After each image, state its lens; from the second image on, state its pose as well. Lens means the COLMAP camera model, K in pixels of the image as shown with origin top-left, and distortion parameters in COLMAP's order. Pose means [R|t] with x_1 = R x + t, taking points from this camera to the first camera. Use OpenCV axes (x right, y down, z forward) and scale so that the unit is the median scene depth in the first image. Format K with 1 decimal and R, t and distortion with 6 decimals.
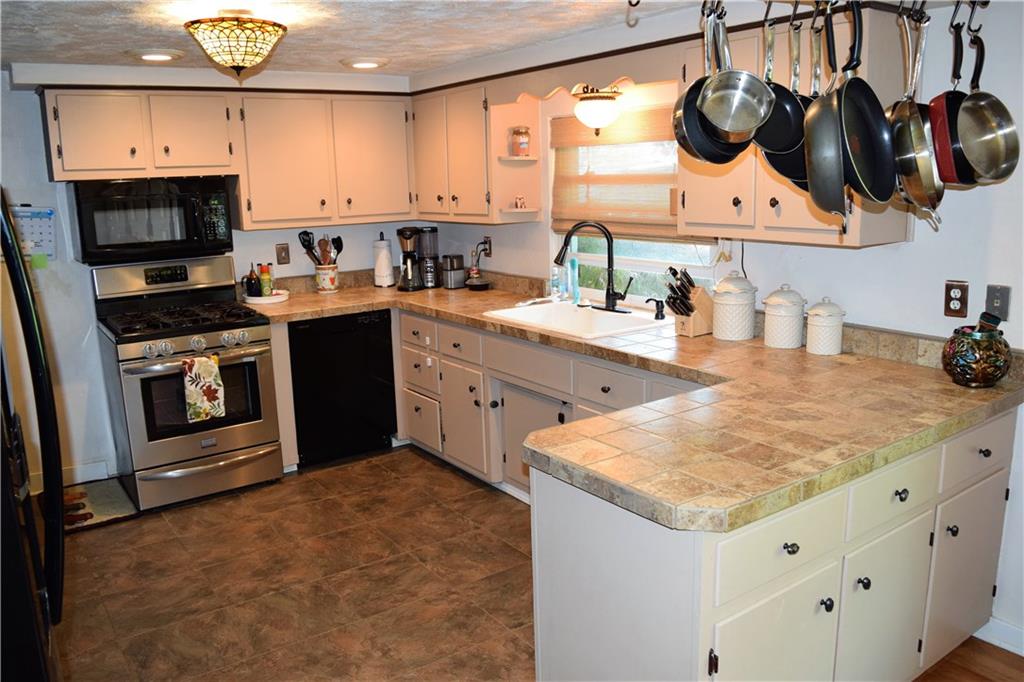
lens RADIAL K [[803.8, 0, 514.3], [0, 803.8, 342.3], [0, 0, 1]] dist [-0.091714, 0.017989]
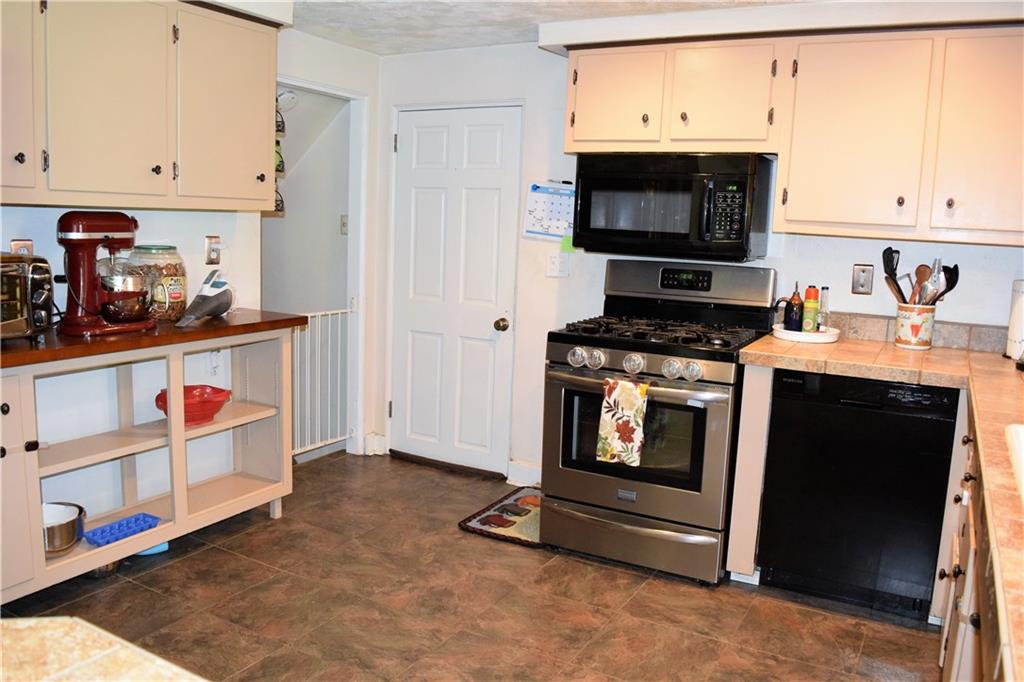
lens RADIAL K [[803.8, 0, 511.2], [0, 803.8, 343.6], [0, 0, 1]] dist [-0.091714, 0.017989]
pose [[0.429106, 0.176471, -0.885848, 0.223504], [-0.232308, 0.969300, 0.080566, -0.051016], [0.872869, 0.171218, 0.456928, 0.531818]]
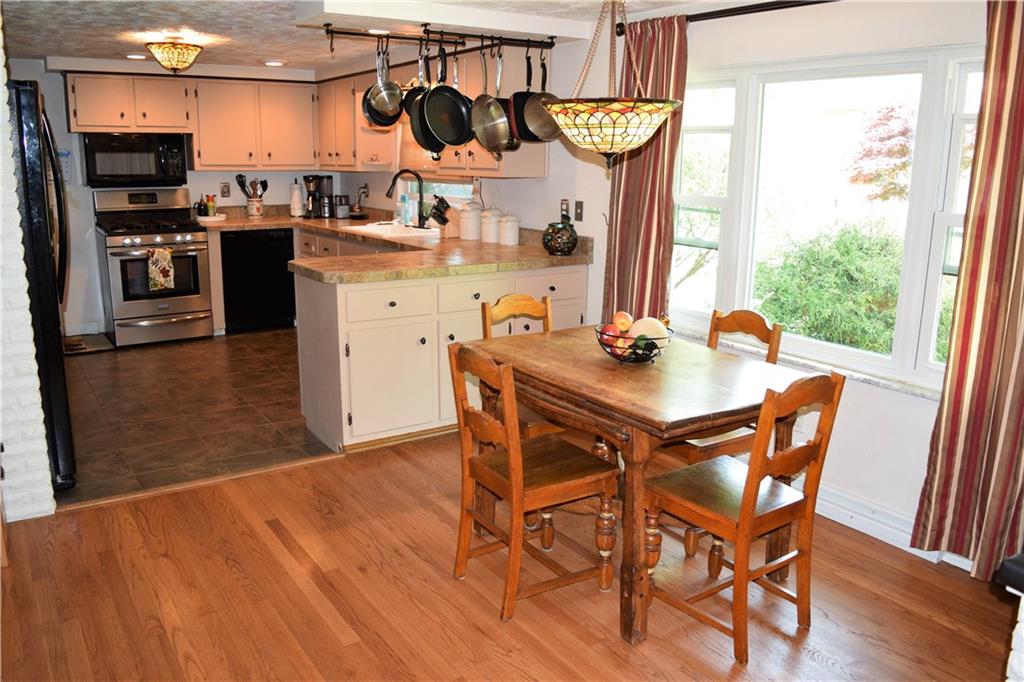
lens RADIAL K [[803.8, 0, 513.1], [0, 803.8, 339.6], [0, 0, 1]] dist [-0.091714, 0.017989]
pose [[0.998971, 0.042964, -0.014532, 0.320372], [-0.042701, 0.998927, 0.017948, 0.136329], [0.015288, -0.017309, 0.999733, -0.528630]]
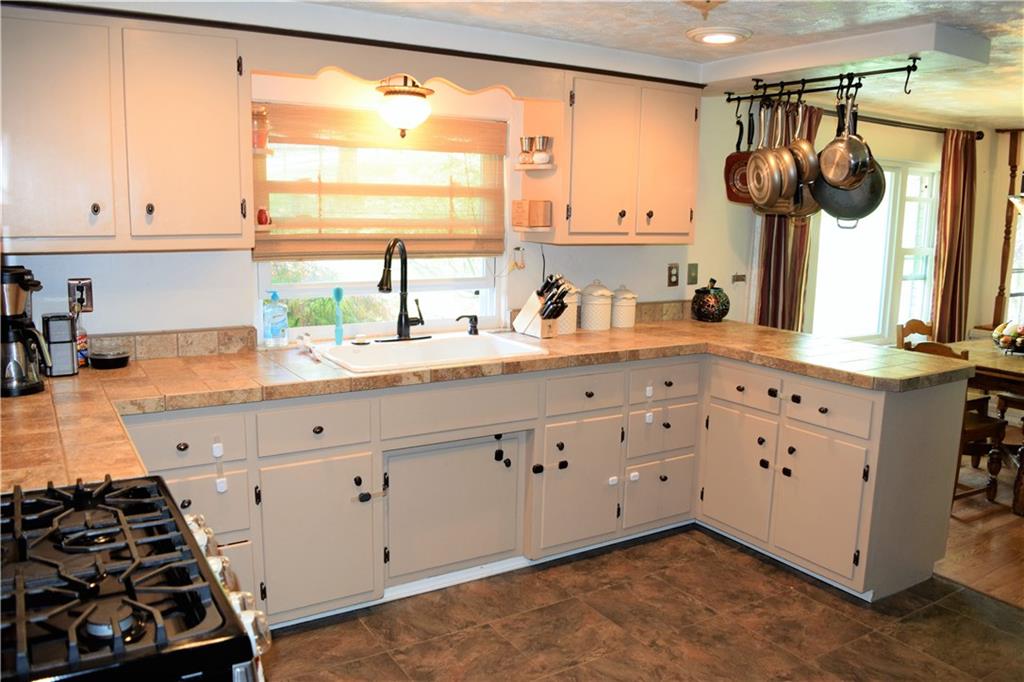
lens RADIAL K [[803.8, 0, 515.3], [0, 803.8, 338.9], [0, 0, 1]] dist [-0.091714, 0.017989]
pose [[0.054075, -0.133167, 0.989617, -0.717605], [0.181668, 0.975839, 0.121386, -0.121878], [-0.981872, 0.173218, 0.076961, 0.797089]]
